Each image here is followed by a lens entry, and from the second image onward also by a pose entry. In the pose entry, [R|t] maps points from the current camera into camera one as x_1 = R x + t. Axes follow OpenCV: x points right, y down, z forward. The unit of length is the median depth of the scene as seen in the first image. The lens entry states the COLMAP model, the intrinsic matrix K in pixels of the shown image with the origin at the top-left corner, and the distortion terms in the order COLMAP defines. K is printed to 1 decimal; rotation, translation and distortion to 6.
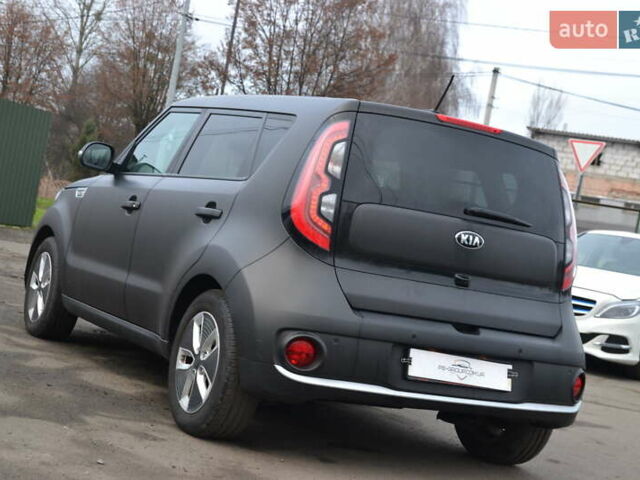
lens RADIAL K [[1196.6, 0, 320.0], [0, 1196.6, 240.0], [0, 0, 1]] dist [0.023293, 0.030186]
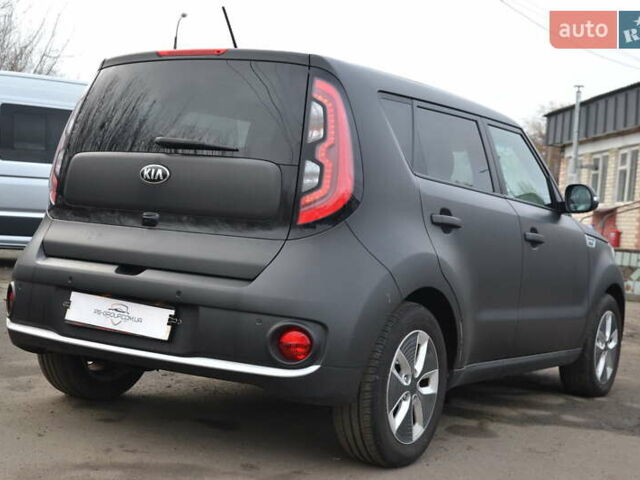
lens RADIAL K [[1196.6, 0, 320.0], [0, 1196.6, 240.0], [0, 0, 1]] dist [0.023293, 0.030186]
pose [[0.487611, -0.118445, -0.864989, 0.948750], [-0.004280, 0.990418, -0.138033, 0.171202], [0.873050, 0.071008, 0.482432, 0.672604]]
